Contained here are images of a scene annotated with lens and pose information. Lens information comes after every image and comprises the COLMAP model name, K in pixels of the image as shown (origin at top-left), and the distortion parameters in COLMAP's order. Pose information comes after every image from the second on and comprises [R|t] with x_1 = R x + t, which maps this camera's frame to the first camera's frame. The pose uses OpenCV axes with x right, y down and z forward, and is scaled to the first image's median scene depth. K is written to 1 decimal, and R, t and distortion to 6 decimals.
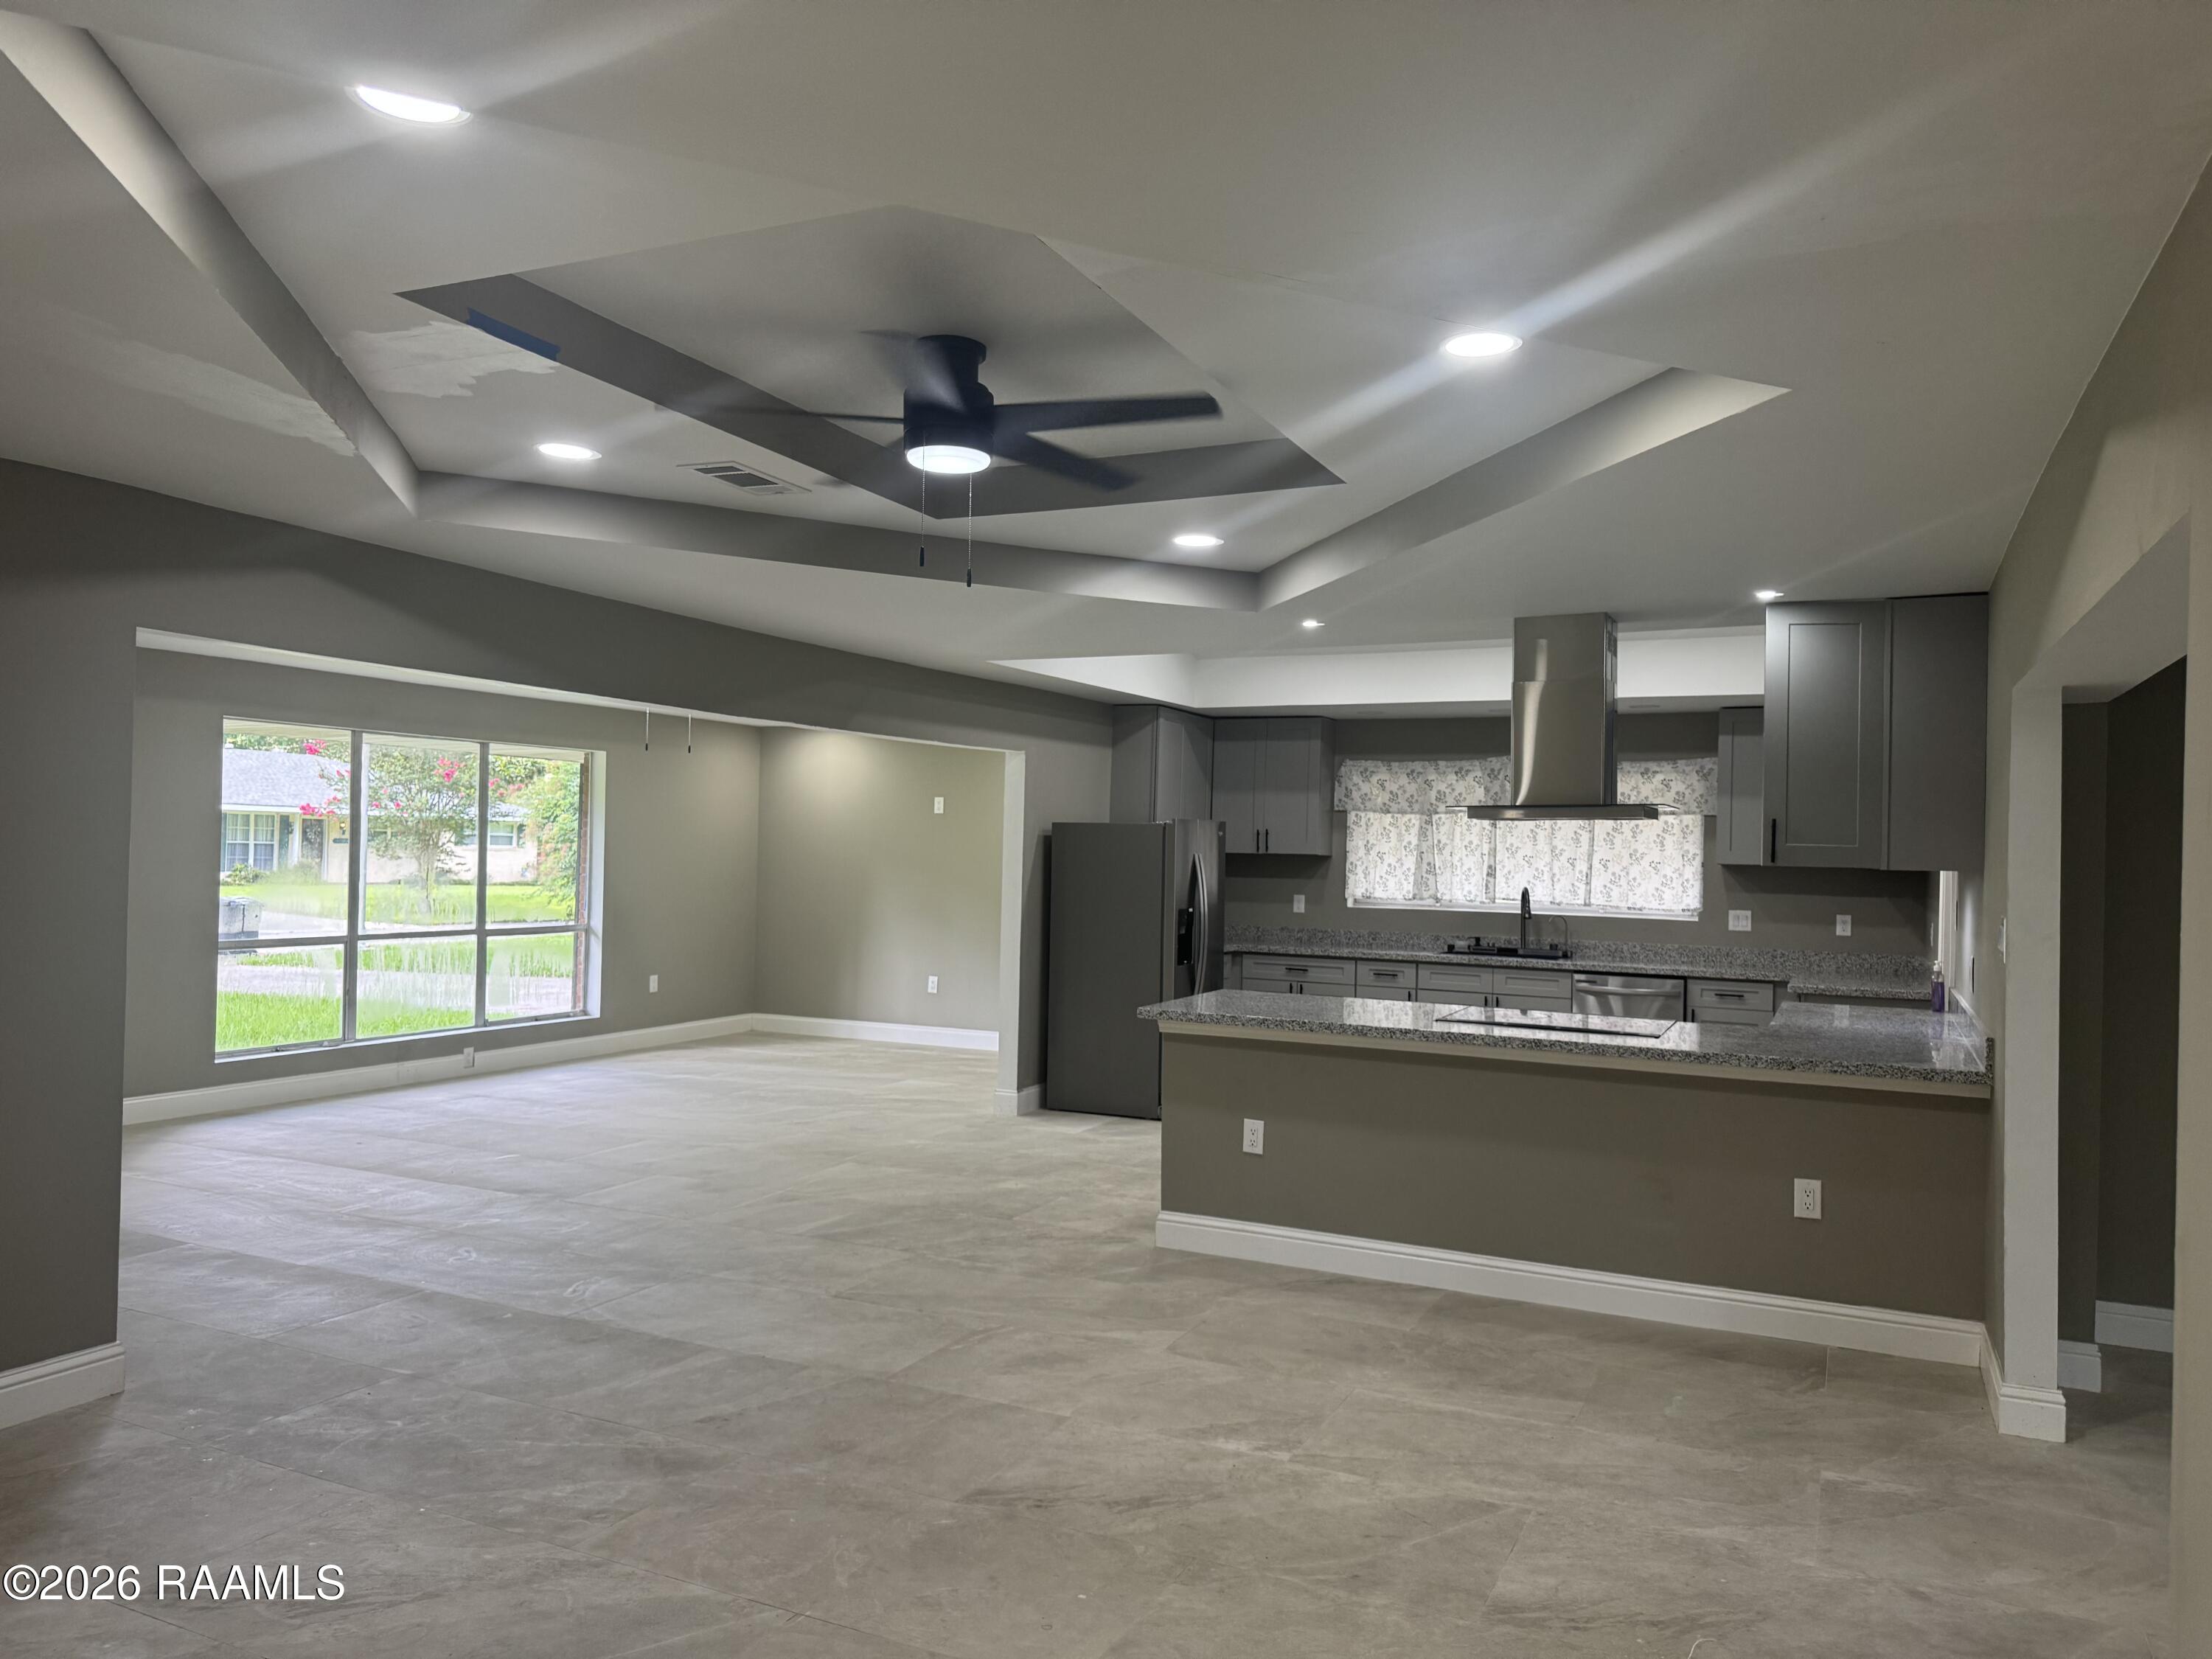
lens RADIAL K [[1554.9, 0, 1112.5], [0, 1554.9, 834.9], [0, 0, 1]] dist [0.136787, -0.192391]
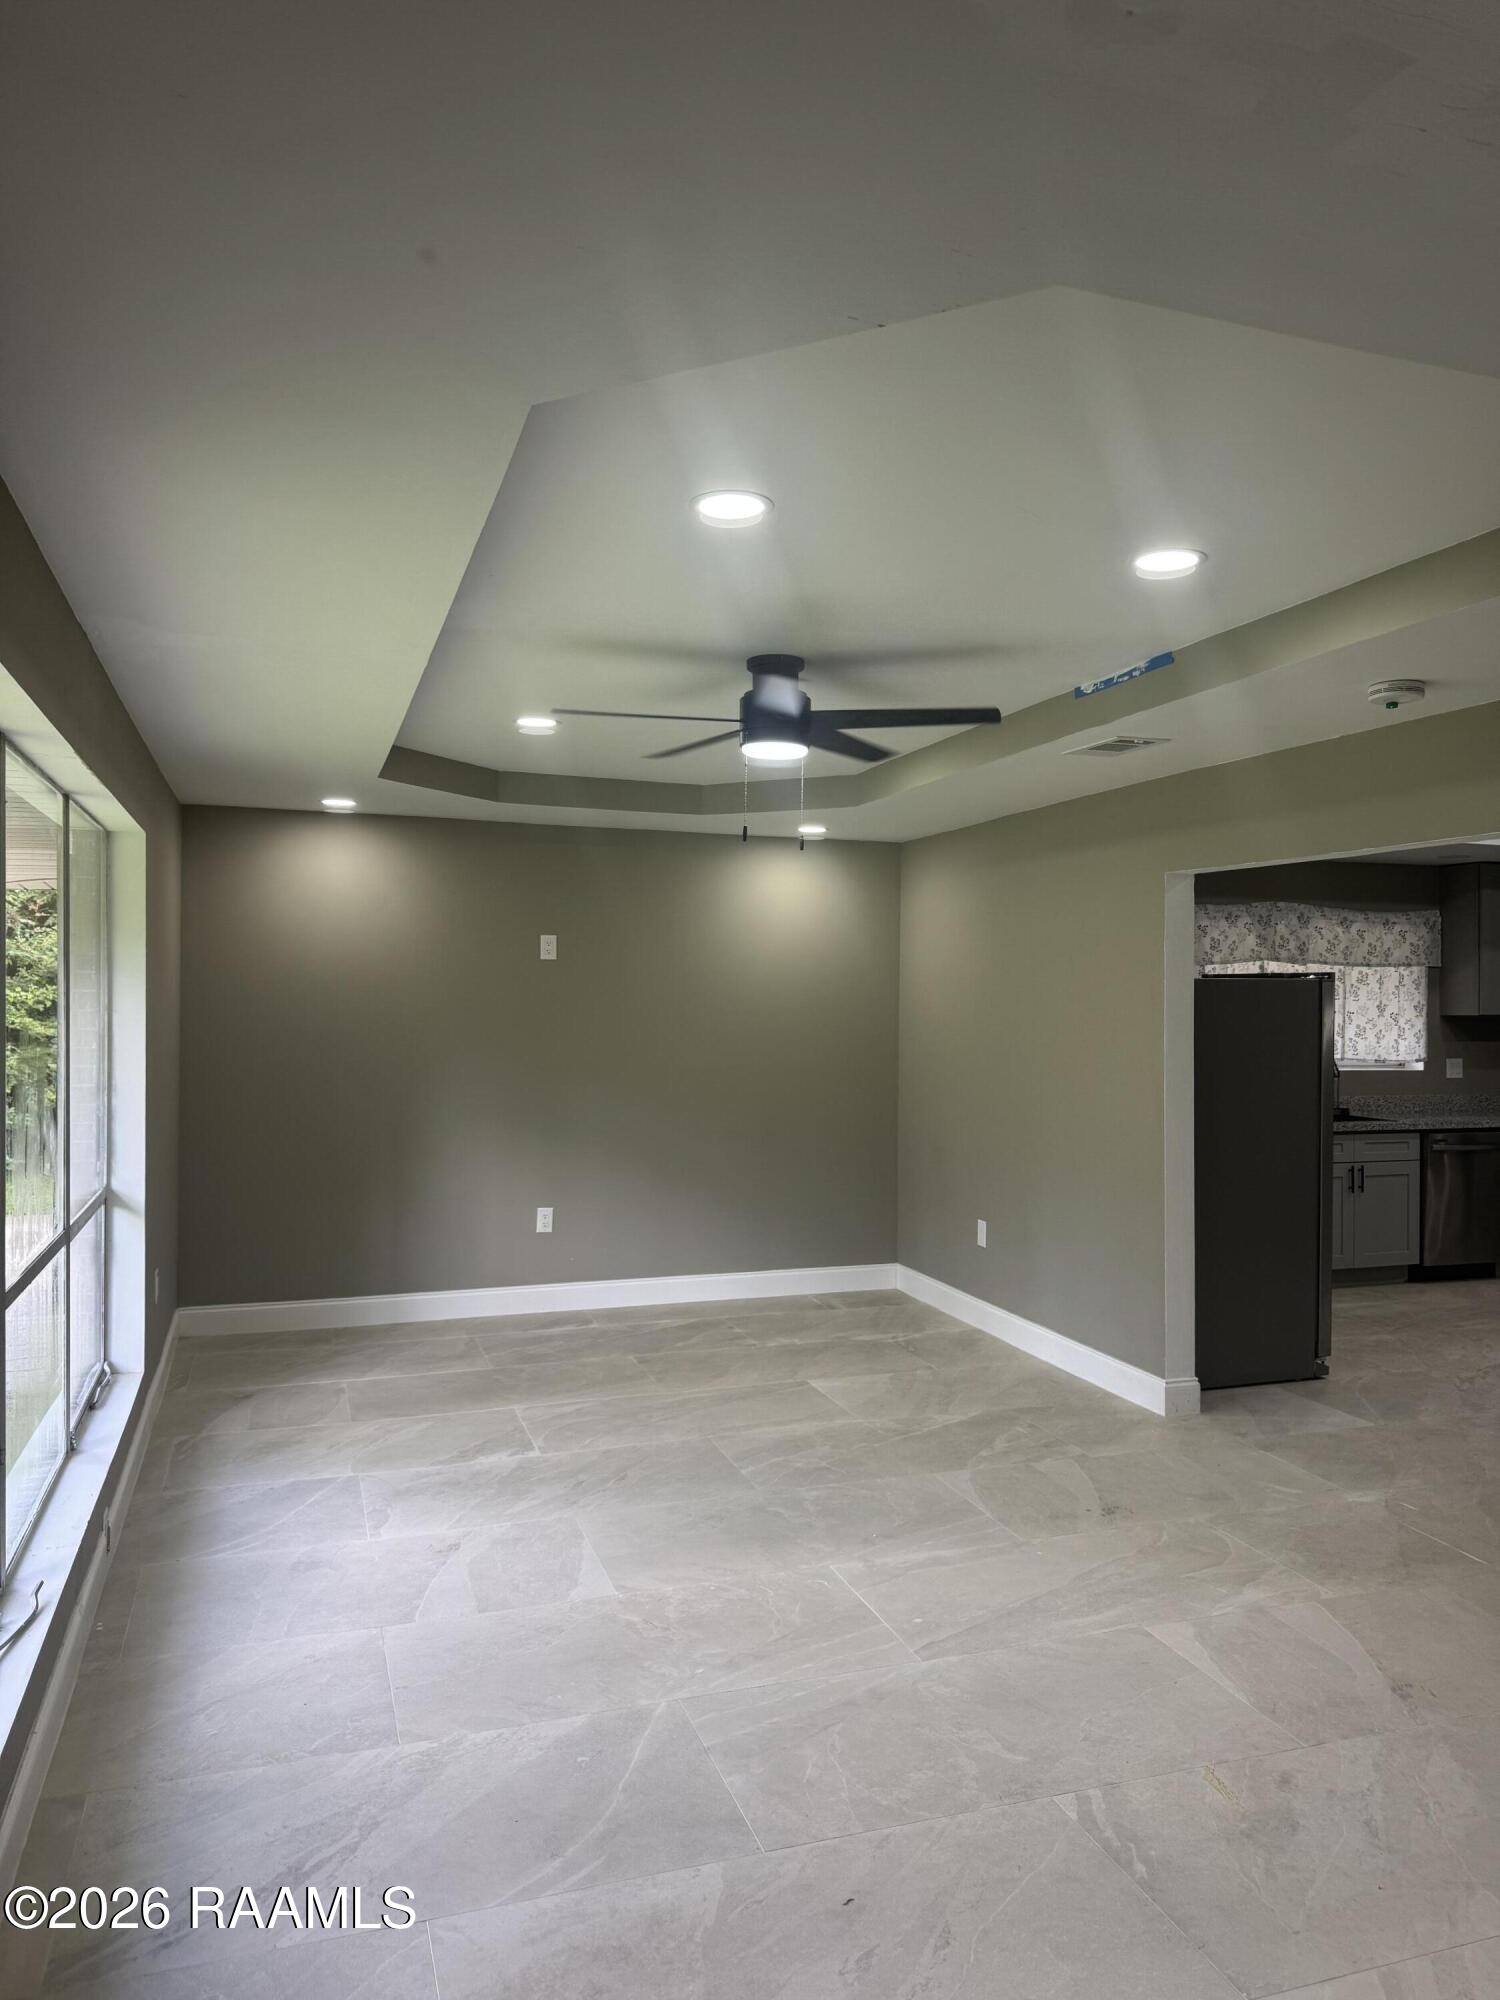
lens RADIAL K [[1405.8, 0, 750.0], [0, 1405.8, 1000.0], [0, 0, 1]] dist [0.136787, -0.192391]
pose [[0.713784, -0.015697, 0.700190, -0.579287], [0.002093, 0.999792, 0.020280, -0.010494], [-0.700363, -0.013010, 0.713669, 0.638496]]
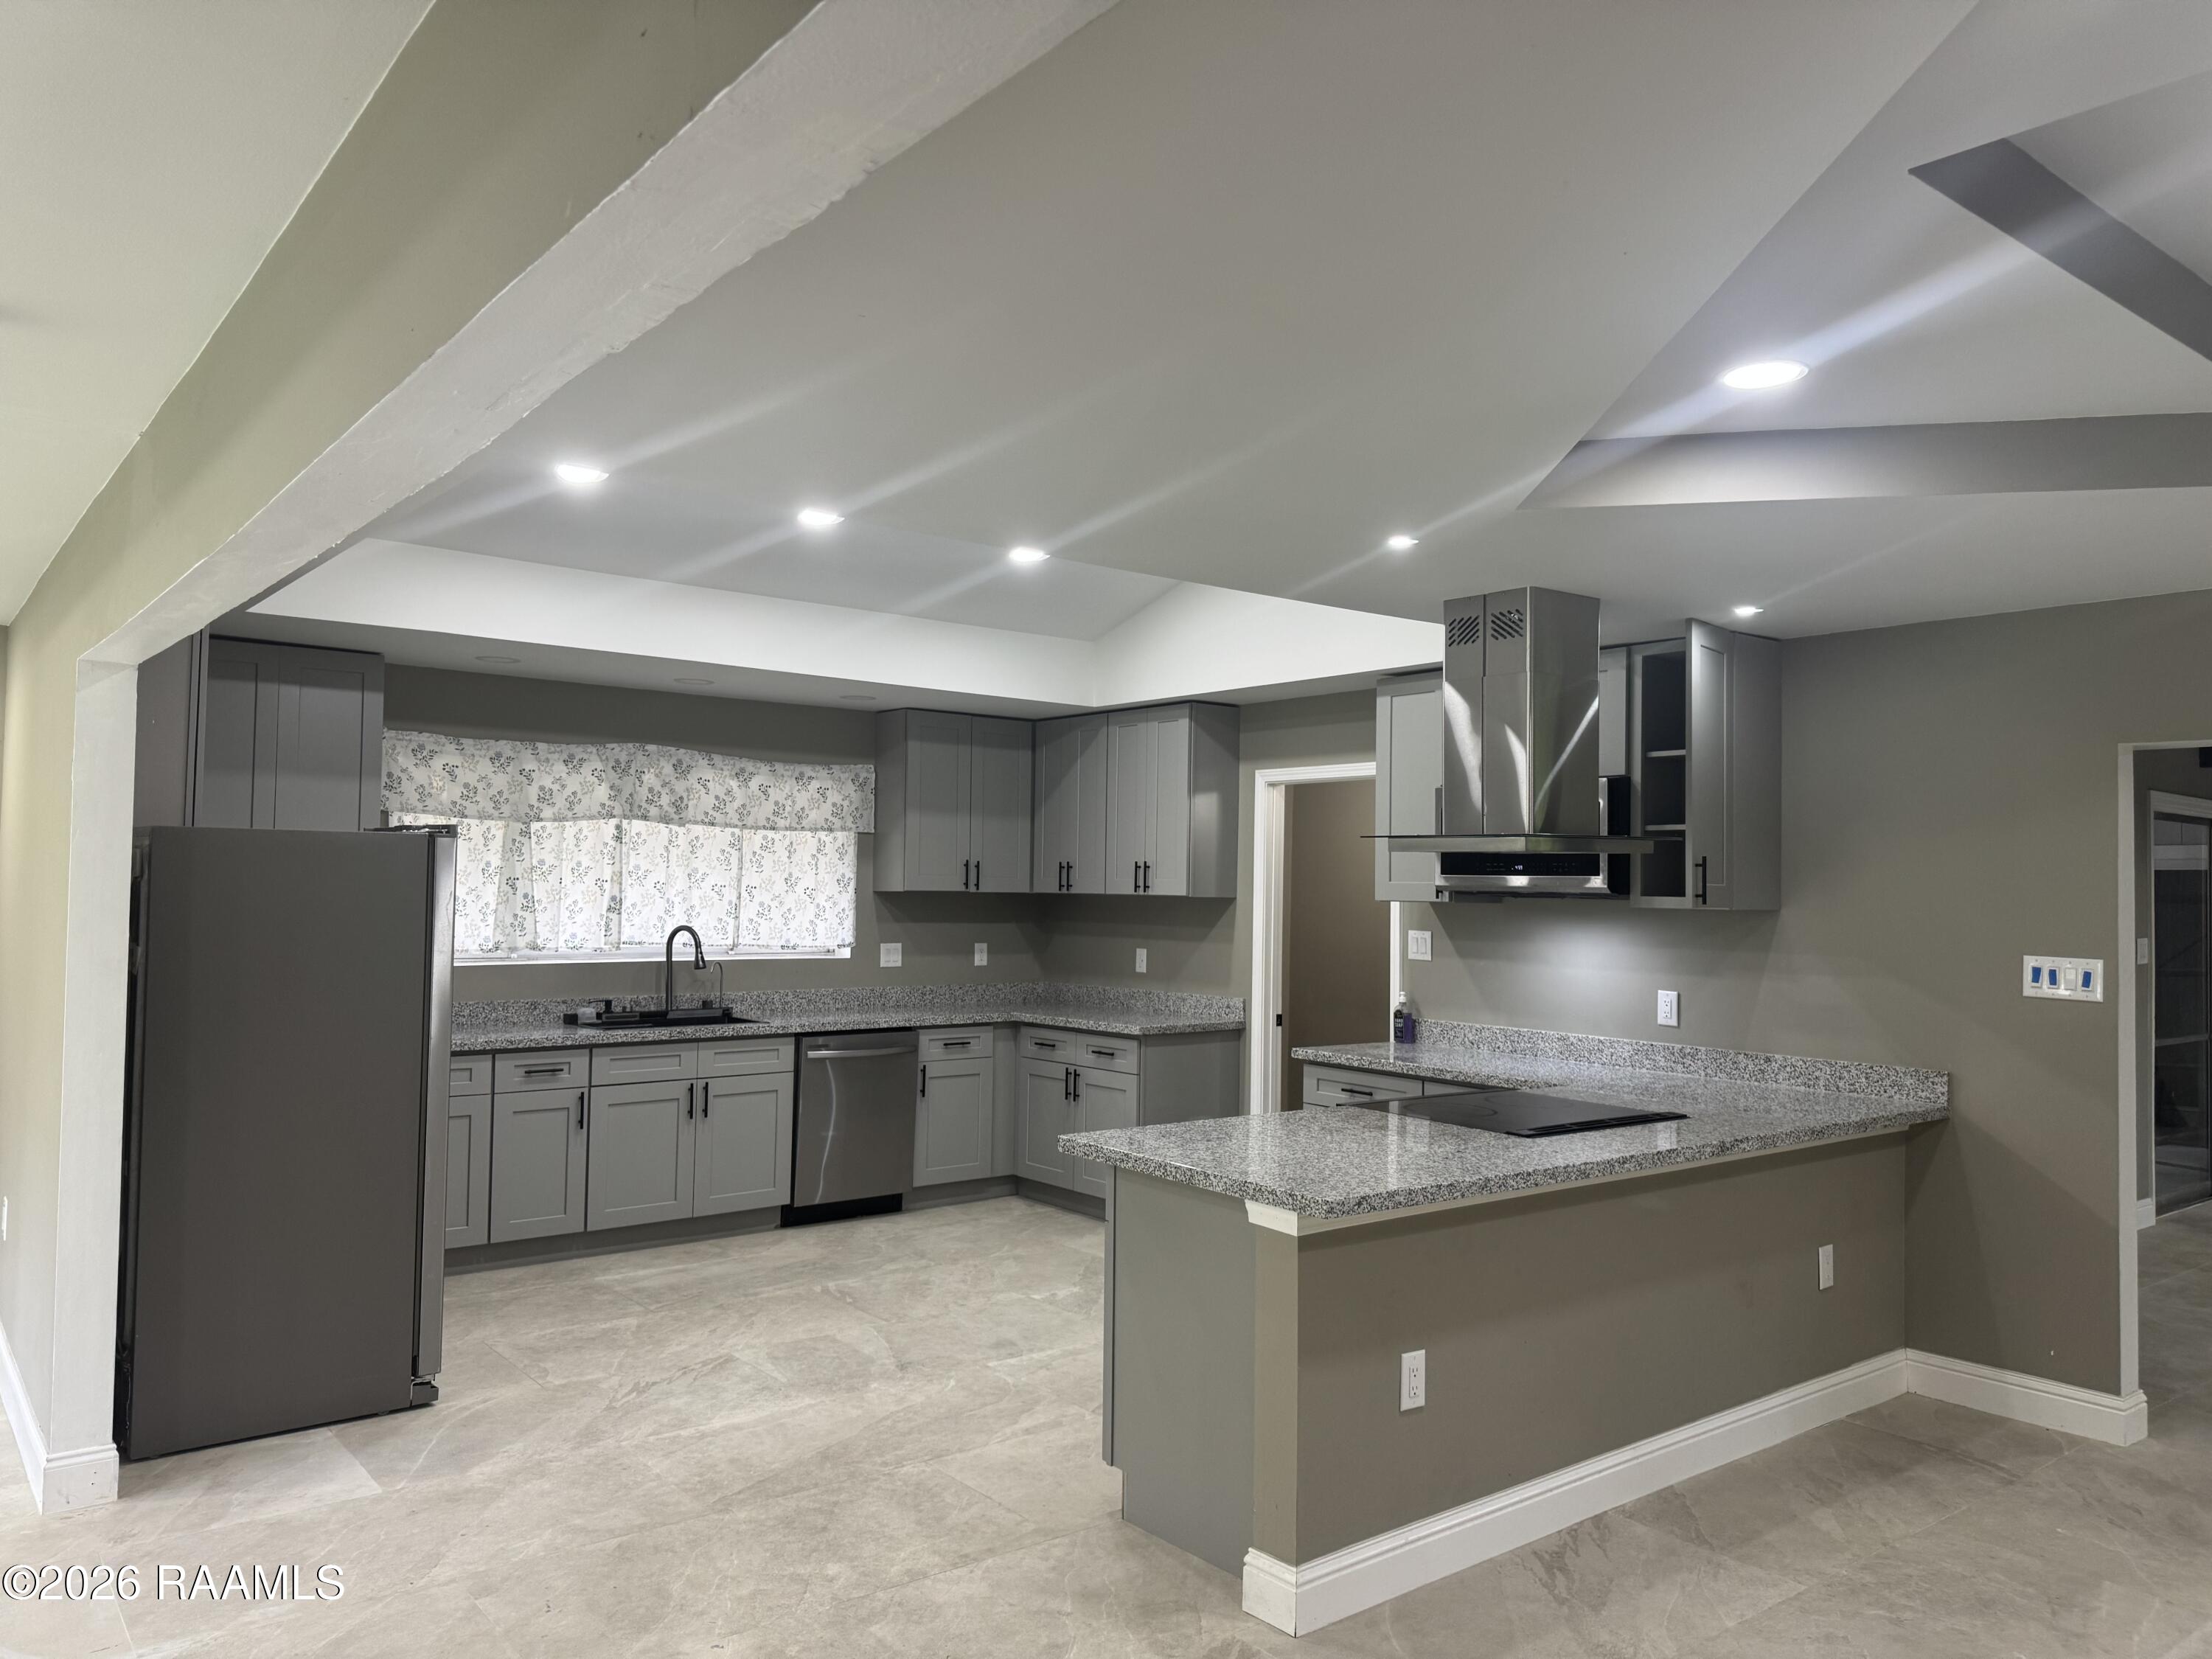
lens RADIAL K [[1545.5, 0, 1106.0], [0, 1545.5, 829.5], [0, 0, 1]] dist [0.130296, -0.165292]
pose [[0.437777, 0.019958, 0.898862, -0.307621], [-0.013786, 0.999785, -0.015485, -0.002923], [-0.898978, -0.005613, 0.437958, 0.512695]]
